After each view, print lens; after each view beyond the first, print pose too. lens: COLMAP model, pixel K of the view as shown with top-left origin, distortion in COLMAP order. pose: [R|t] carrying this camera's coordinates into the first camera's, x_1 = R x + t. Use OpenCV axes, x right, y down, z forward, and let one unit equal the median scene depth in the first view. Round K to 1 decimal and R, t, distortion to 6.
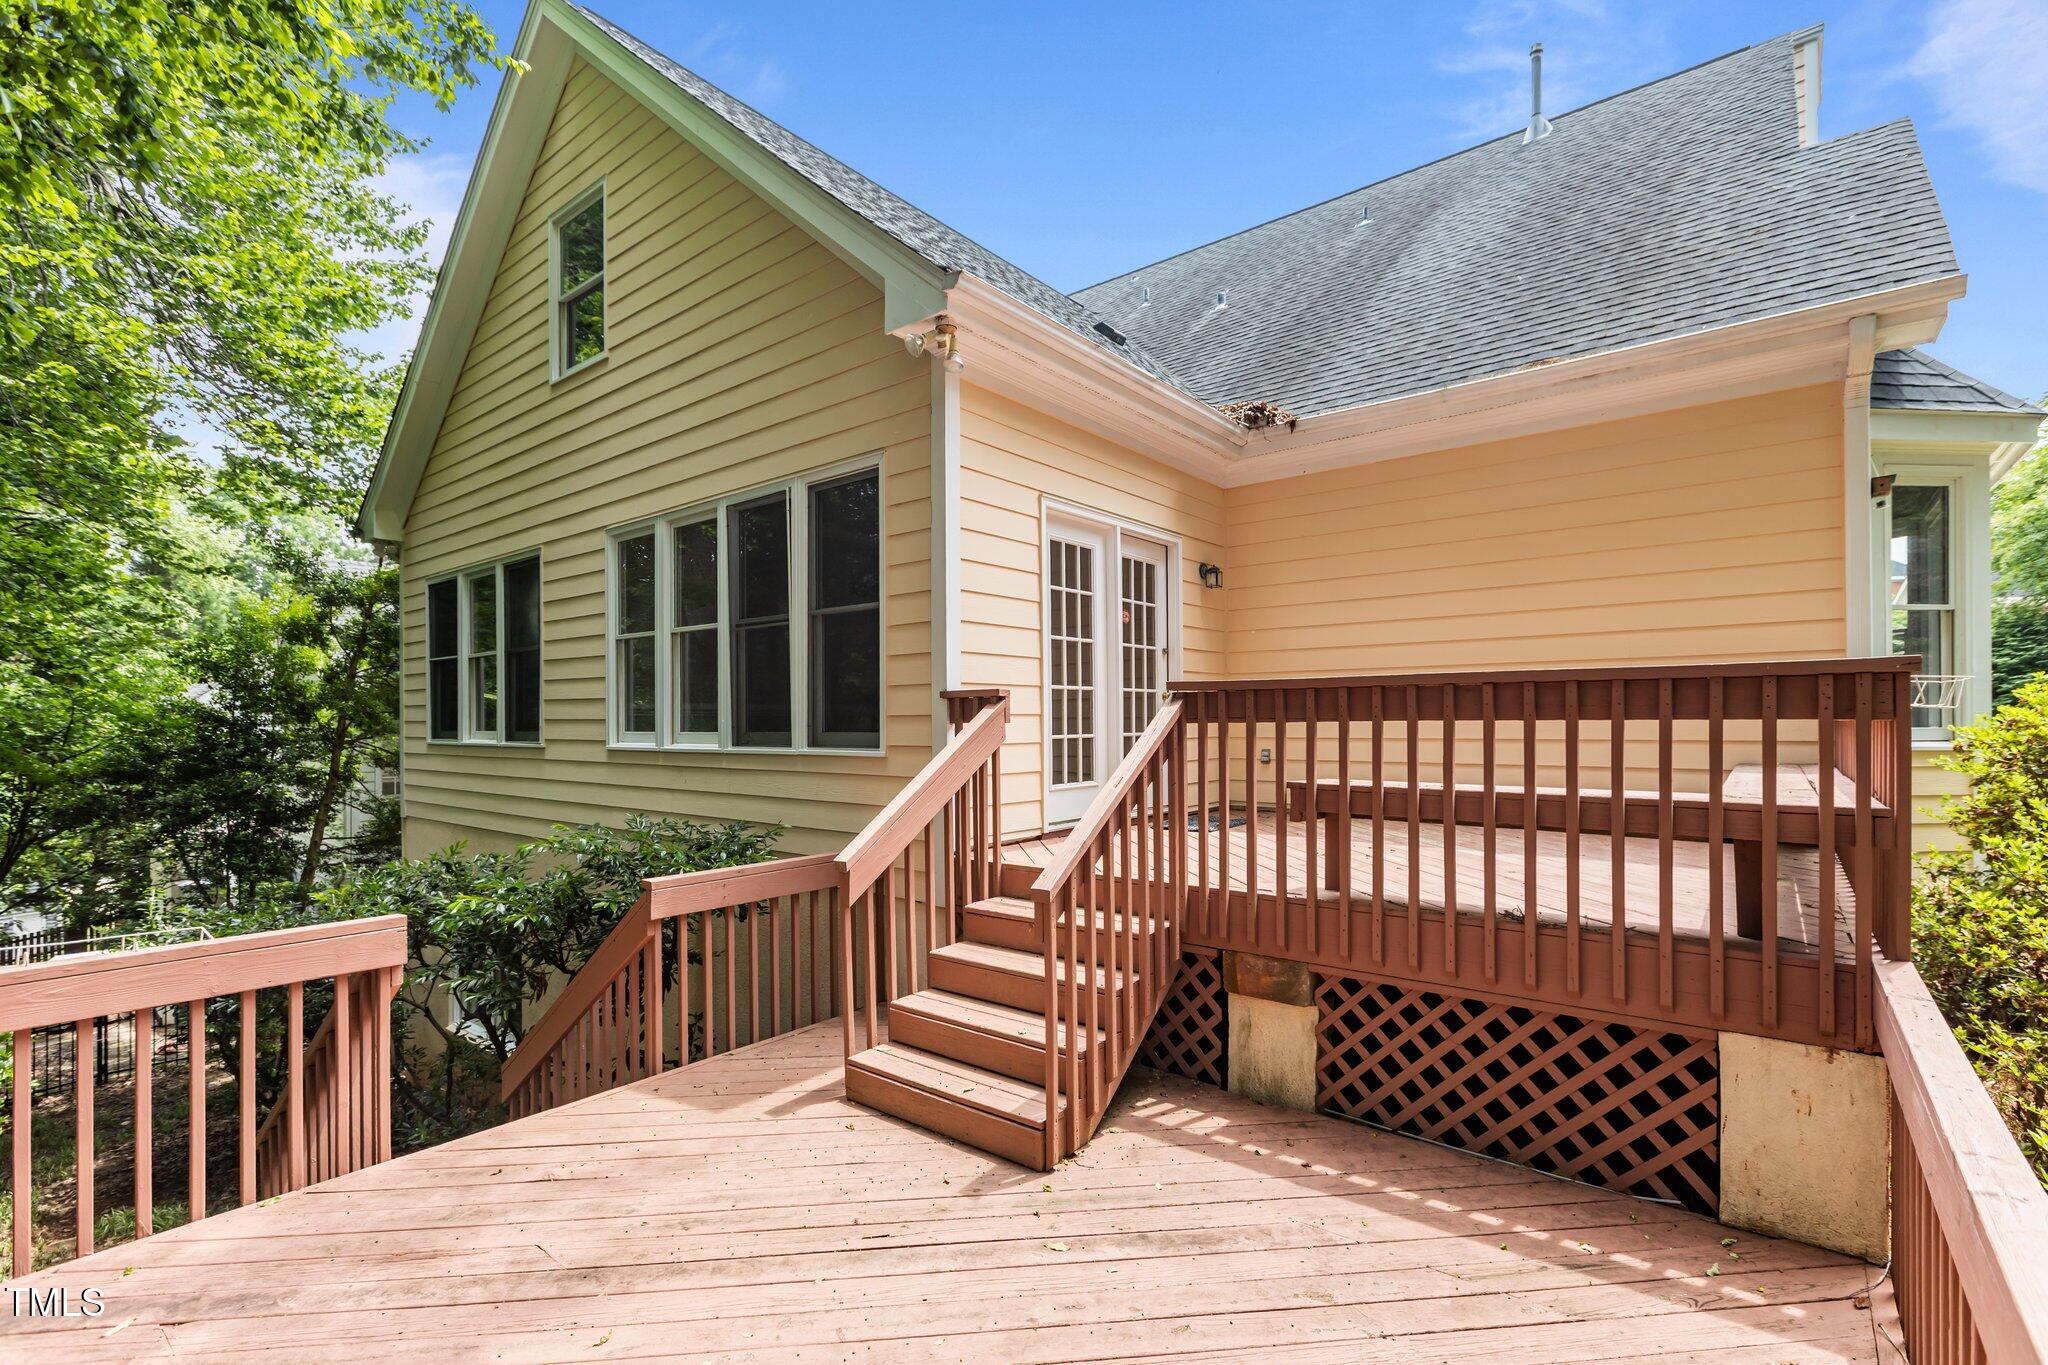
lens RADIAL K [[909.2, 0, 995.8], [0, 909.2, 714.8], [0, 0, 1]] dist [0.003796, -0.001087]
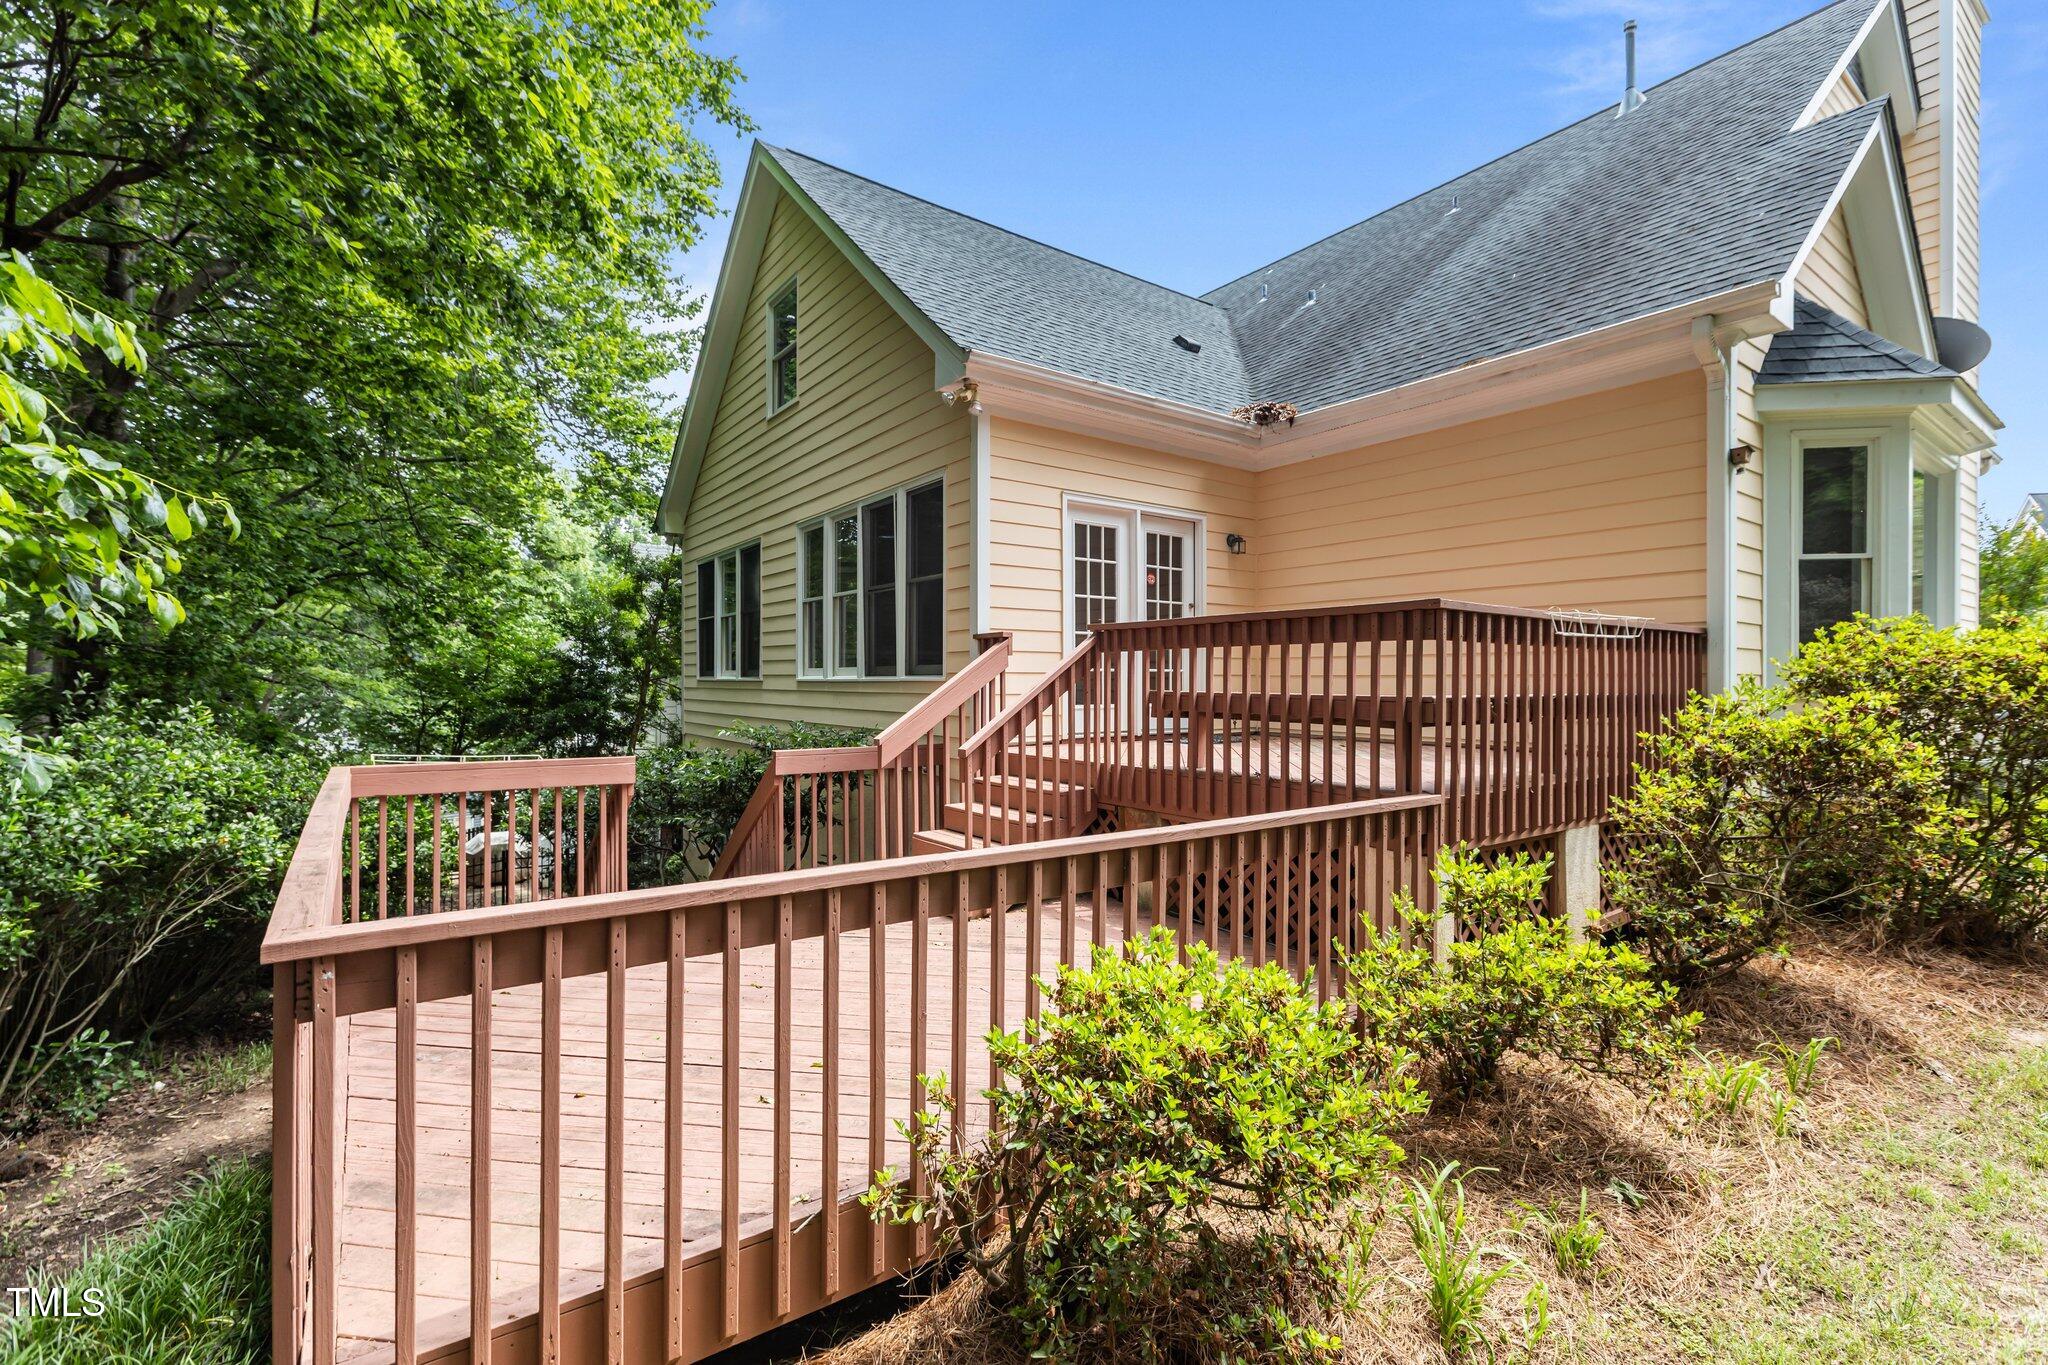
lens RADIAL K [[909.2, 0, 1031.2], [0, 909.2, 684.3], [0, 0, 1]] dist [0.003796, -0.001087]
pose [[0.966827, 0.009112, -0.255268, 0.288063], [-0.006913, 0.999931, 0.009511, 0.028213], [0.255337, -0.007431, 0.966824, -0.271954]]
